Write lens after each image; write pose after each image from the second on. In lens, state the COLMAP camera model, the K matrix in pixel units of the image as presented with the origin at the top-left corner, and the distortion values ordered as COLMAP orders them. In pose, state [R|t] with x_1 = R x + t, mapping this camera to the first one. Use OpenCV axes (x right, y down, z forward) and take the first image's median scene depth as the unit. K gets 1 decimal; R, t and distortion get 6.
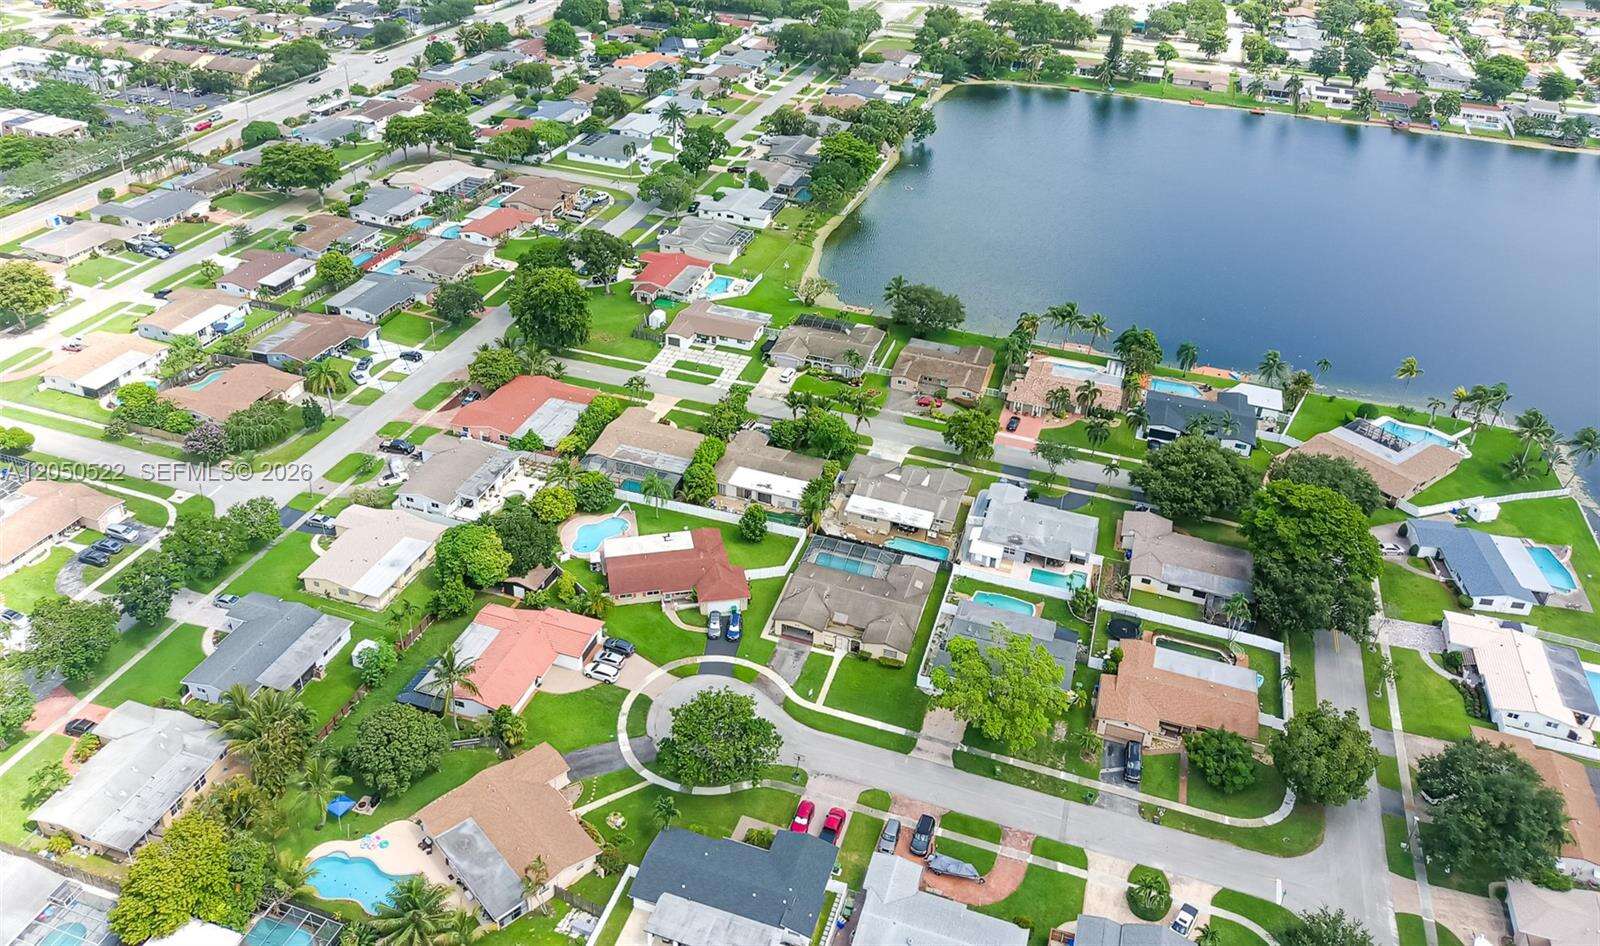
lens RADIAL K [[1196.8, 0, 800.2], [0, 1196.8, 347.5], [0, 0, 1]] dist [0.106768, -0.166865]
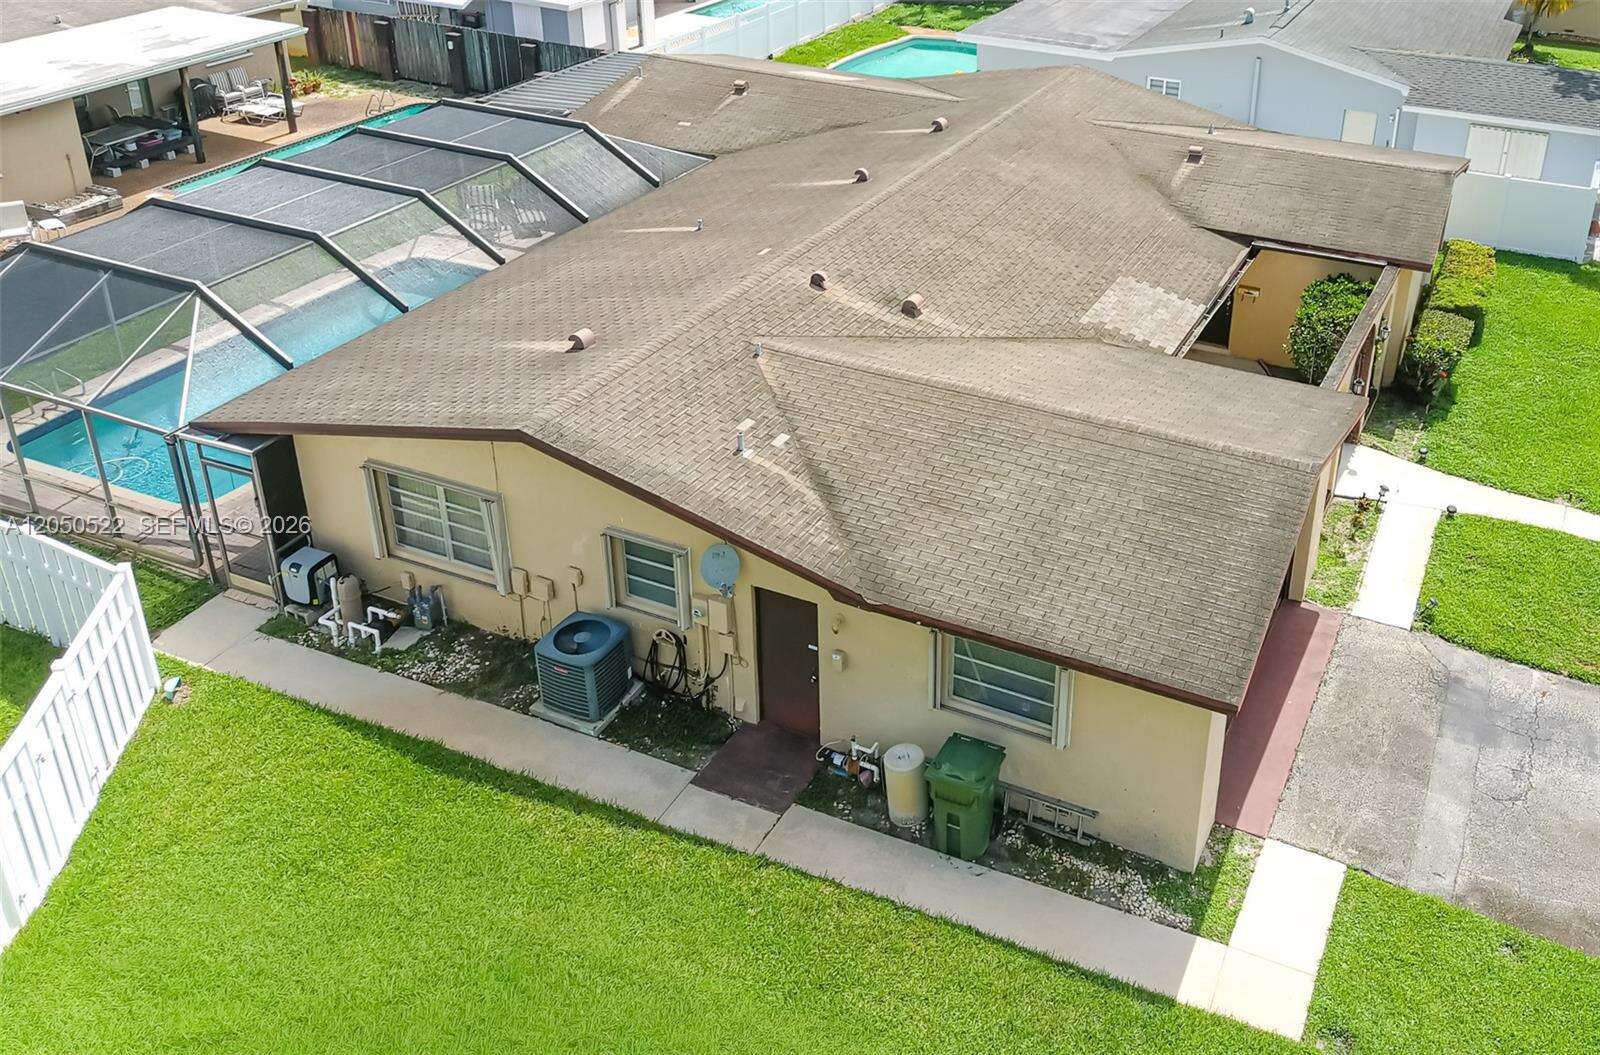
lens RADIAL K [[1452.2, 0, 969.3], [0, 1452.2, 326.9], [0, 0, 1]] dist [0.103069, -0.165652]
pose [[0.102320, -0.451241, 0.886517, -0.080685], [0.442818, 0.818685, 0.365605, 0.149041], [-0.890754, 0.355157, 0.283586, 0.865718]]
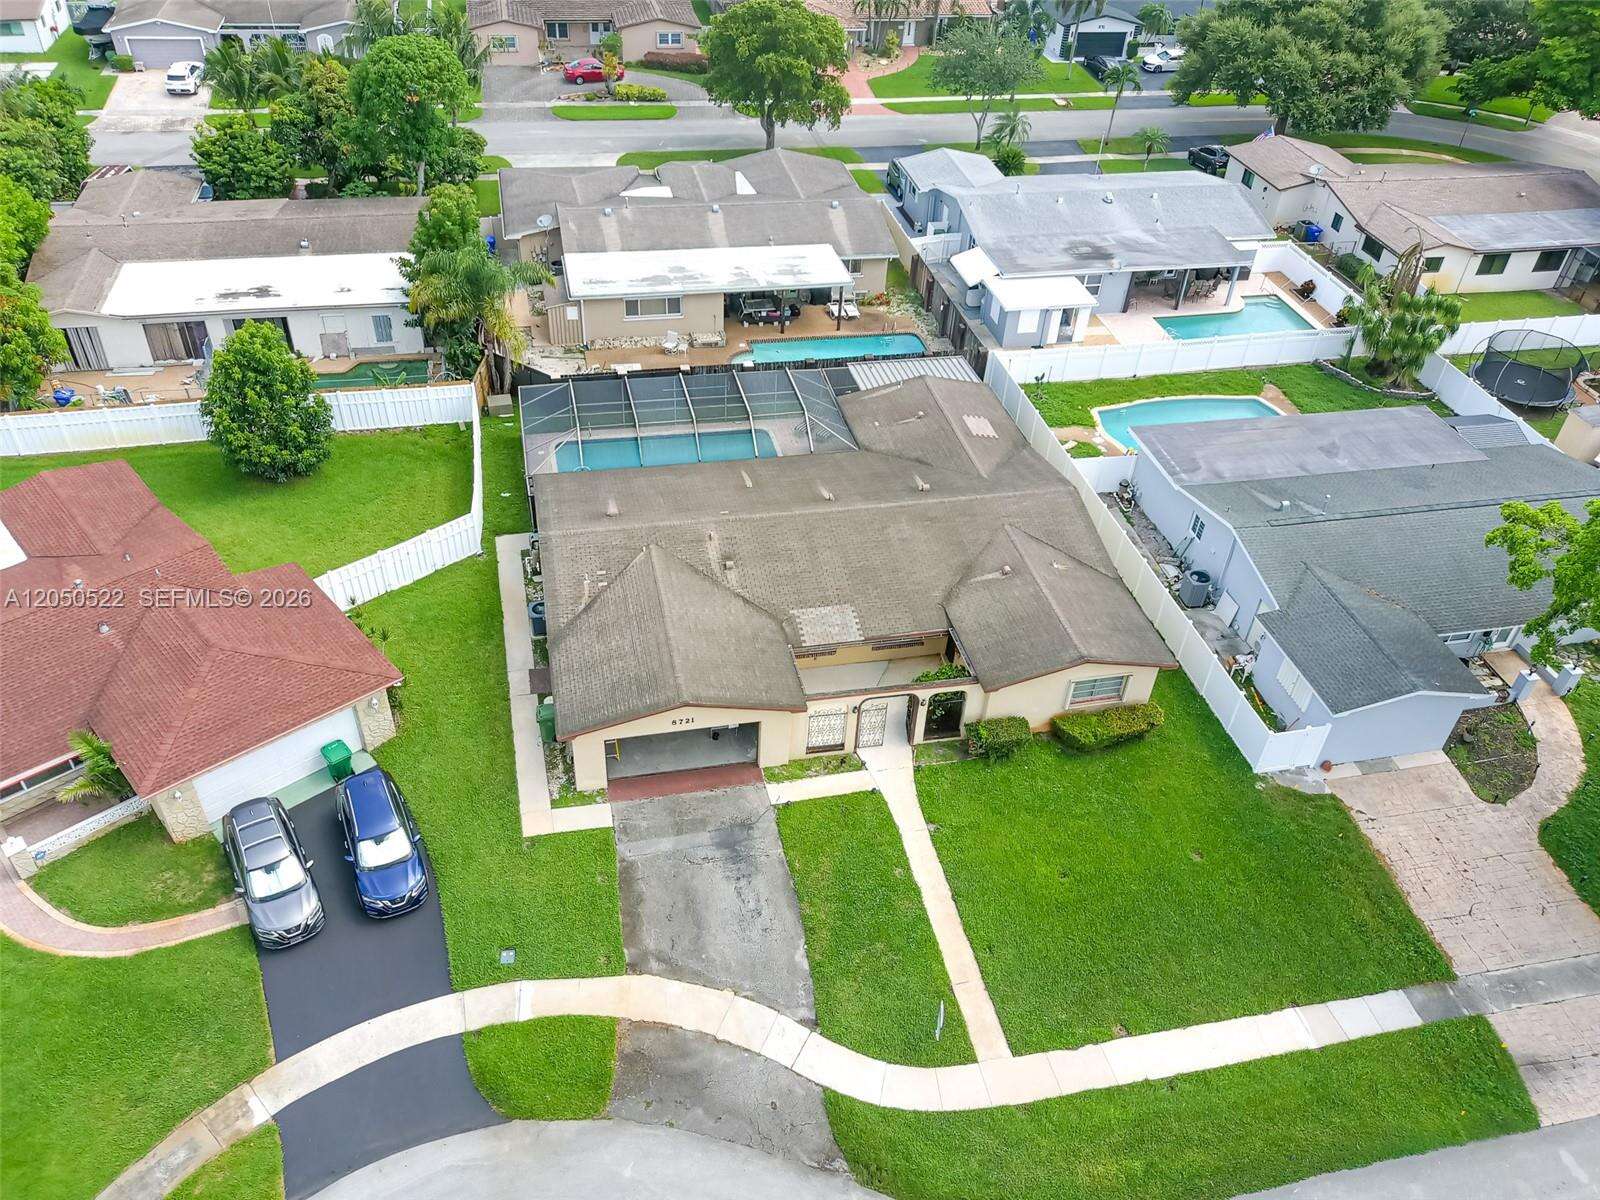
lens RADIAL K [[1198.9, 0, 800.0], [0, 1198.9, 600.0], [0, 0, 1]] dist [0.104181, -0.171922]
pose [[0.864169, -0.318221, 0.389805, -0.053391], [0.222566, 0.936471, 0.271084, 0.138374], [-0.451305, -0.147505, 0.880094, 0.708205]]
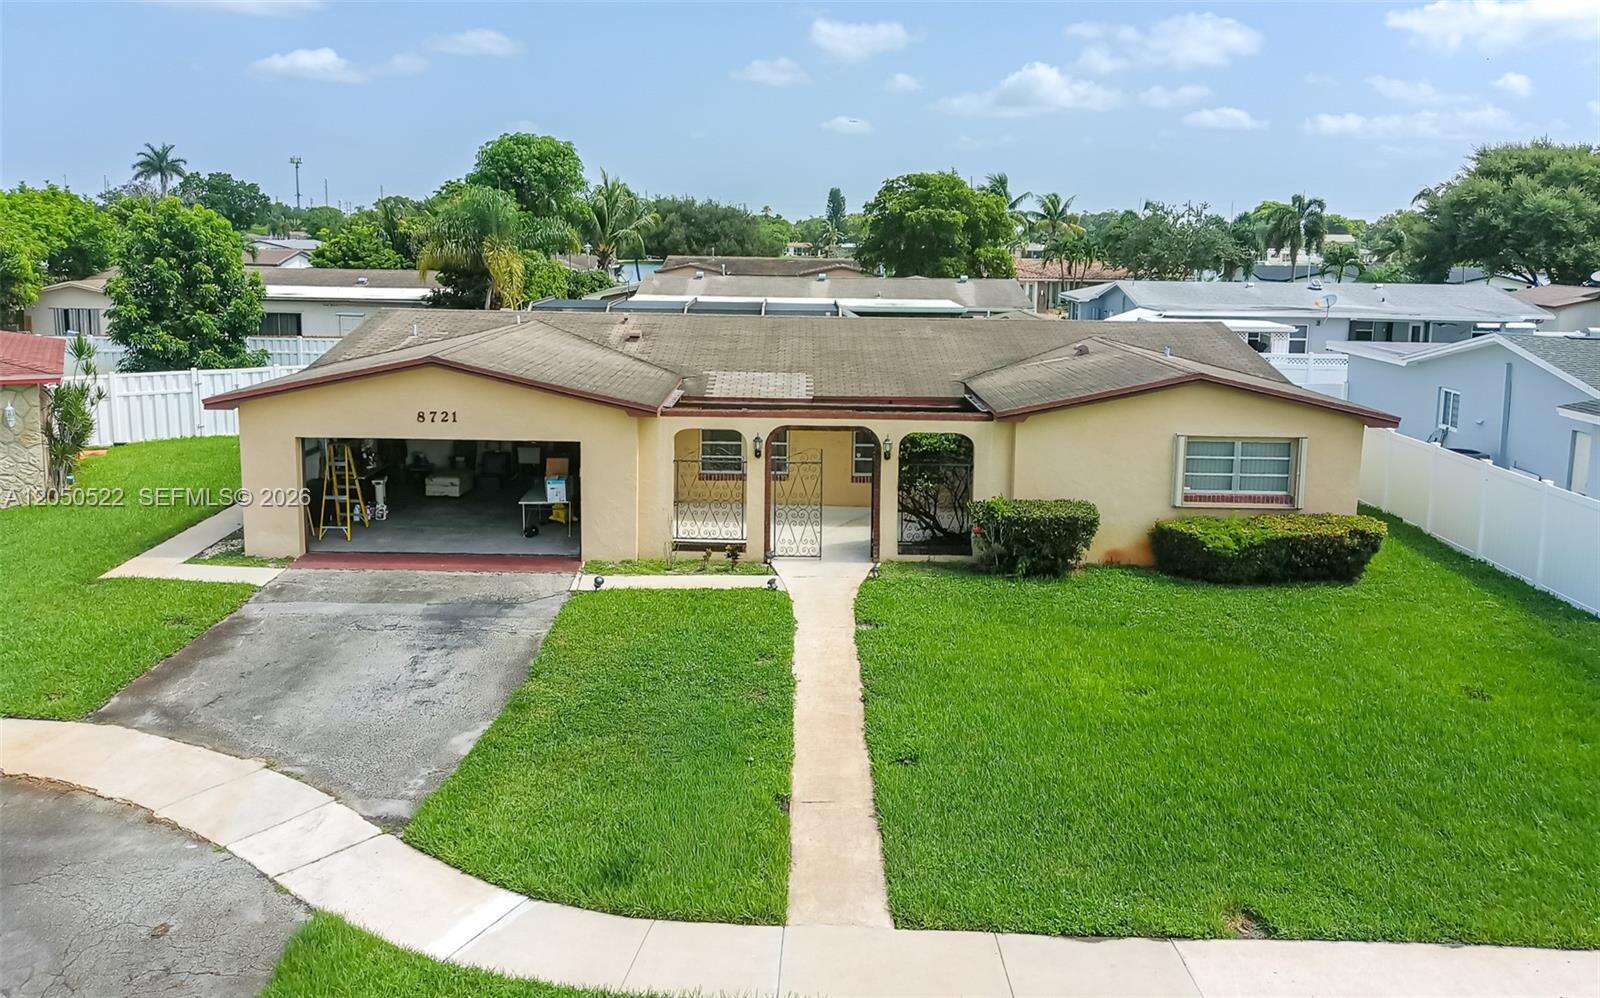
lens RADIAL K [[1235.6, 0, 798.7], [0, 1235.6, 390.9], [0, 0, 1]] dist [0.104407, -0.171193]
pose [[0.953449, -0.066853, 0.294051, -0.003726], [0.163081, 0.934531, -0.316317, 0.240735], [-0.253654, 0.349547, 0.901930, 0.771429]]
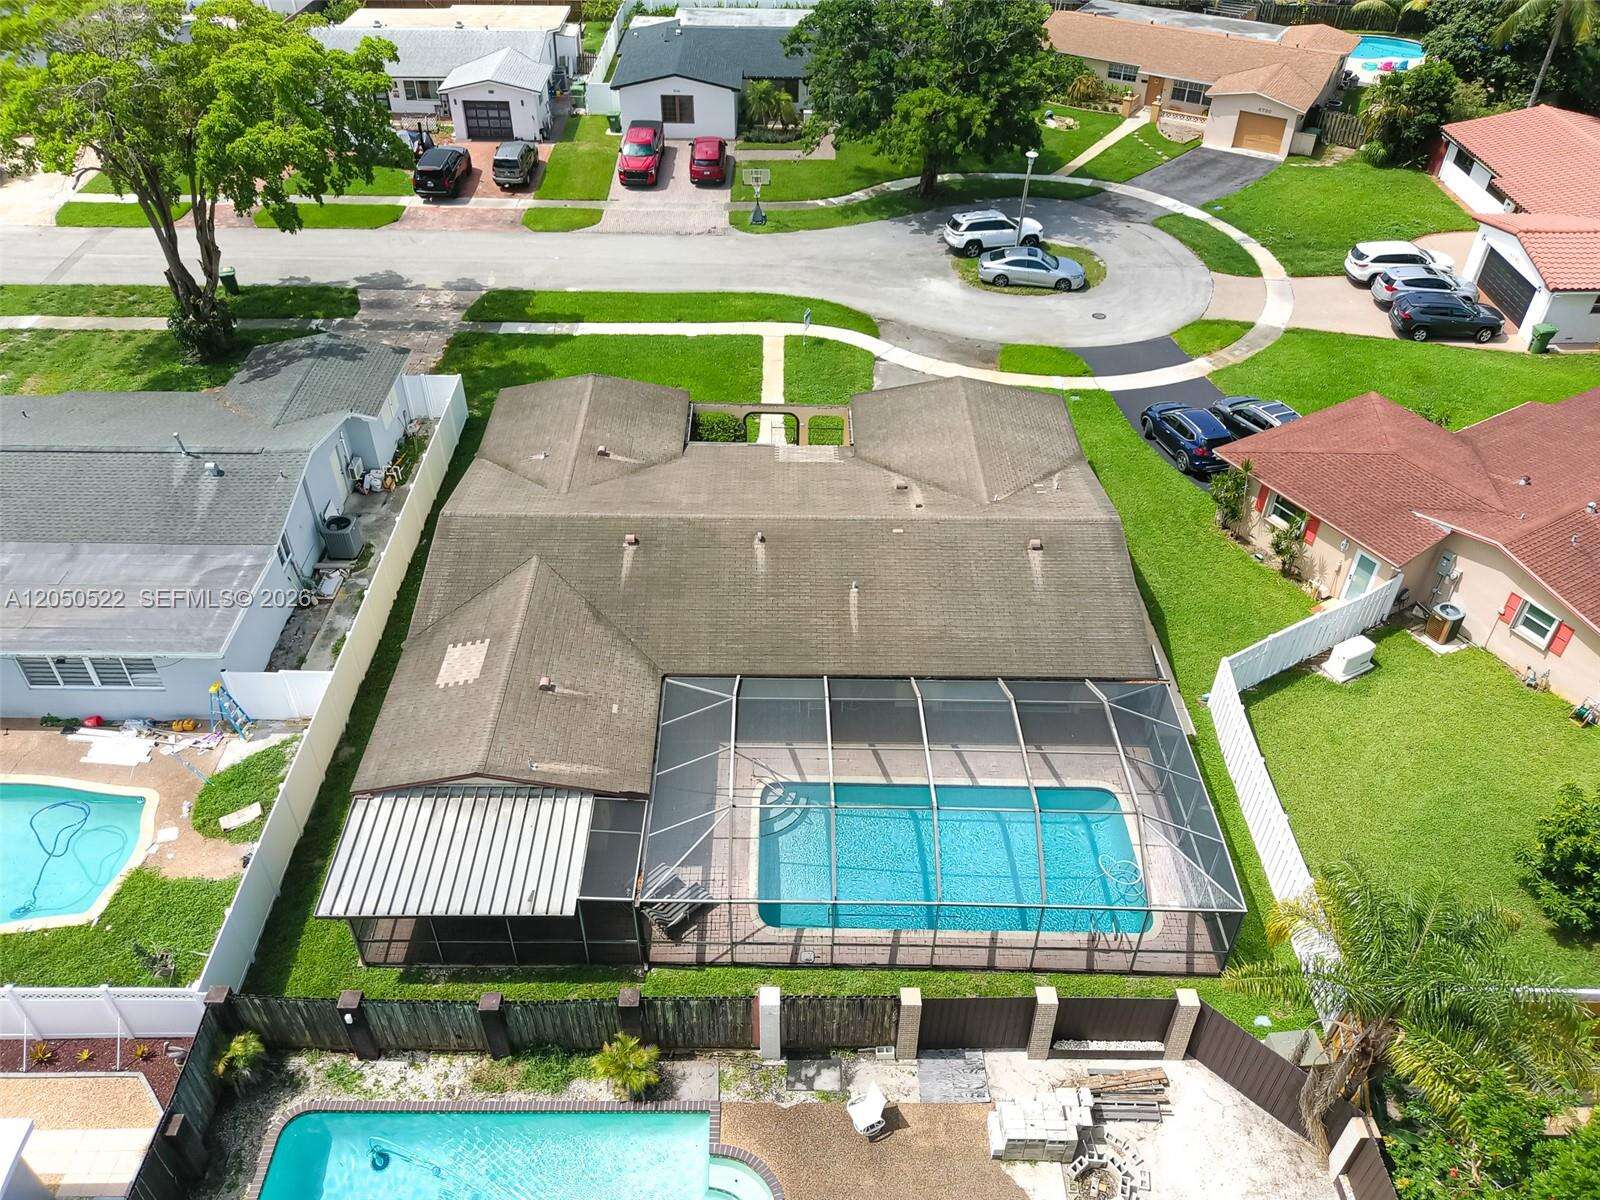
lens RADIAL K [[1198.9, 0, 800.0], [0, 1198.9, 600.0], [0, 0, 1]] dist [0.104181, -0.171922]
pose [[-0.948798, 0.156342, -0.274480, 0.091184], [-0.190335, 0.410524, 0.891764, 0.026617], [0.252101, 0.898347, -0.359747, 0.982911]]
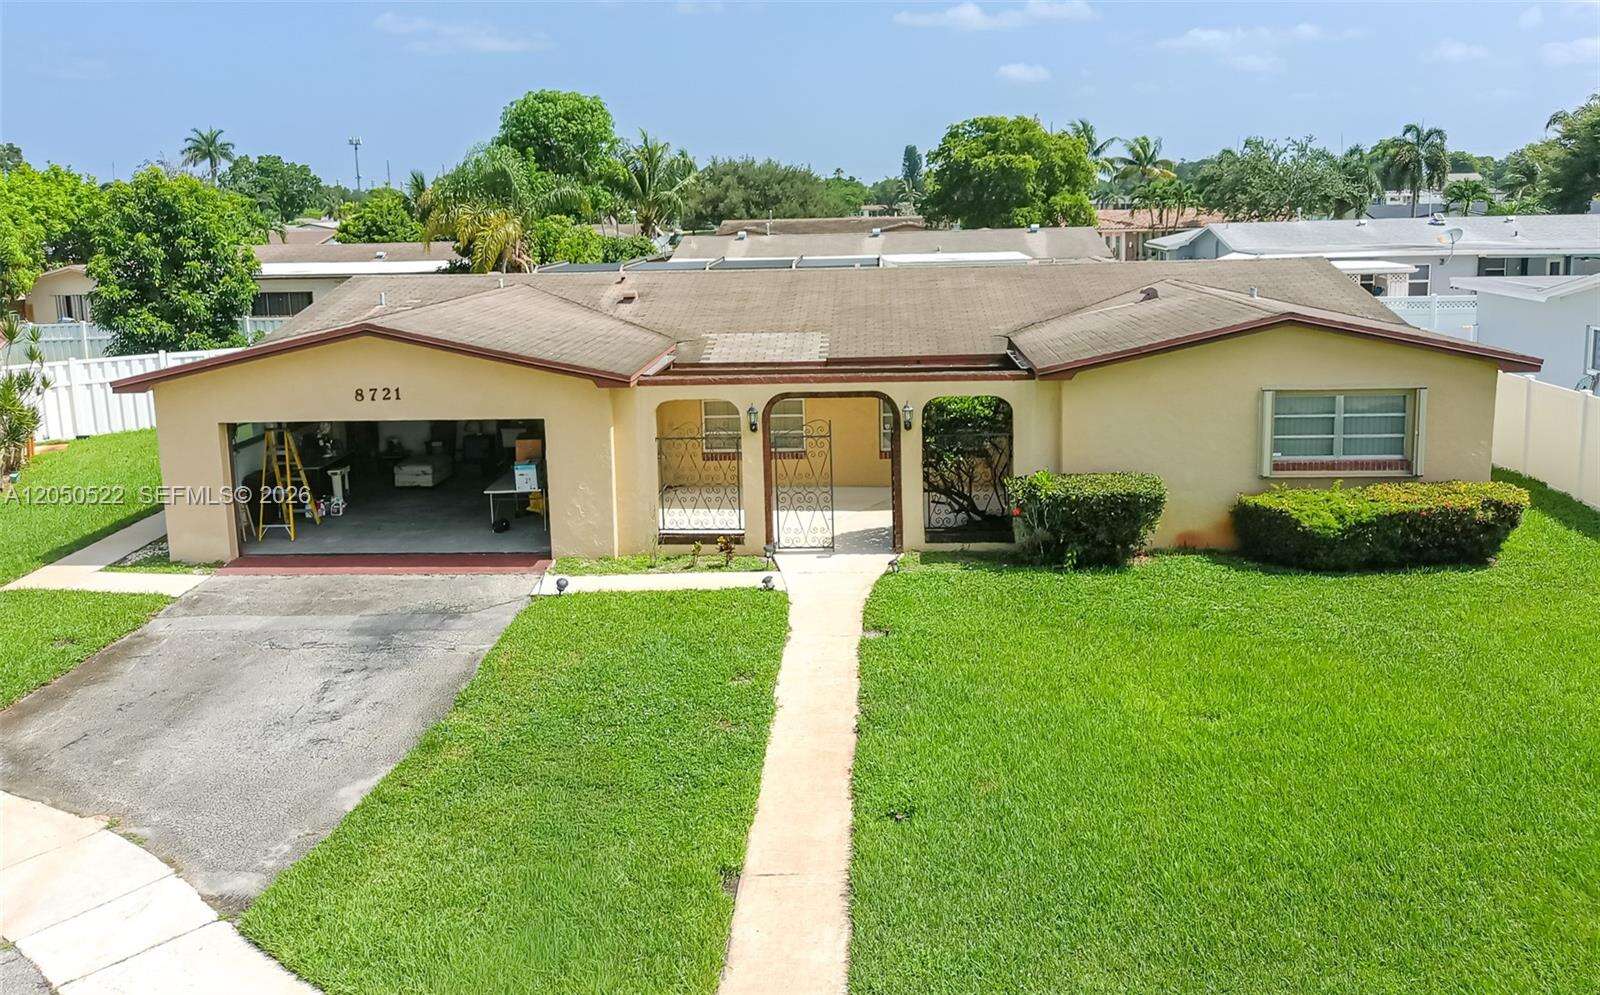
lens RADIAL K [[1296.7, 0, 798.6], [0, 1296.7, 381.0], [0, 0, 1]] dist [0.112106, -0.209692]
pose [[0.967875, -0.099742, 0.230801, 0.006007], [0.171384, 0.933371, -0.315350, 0.238511], [-0.183969, 0.344775, 0.920481, 0.782396]]
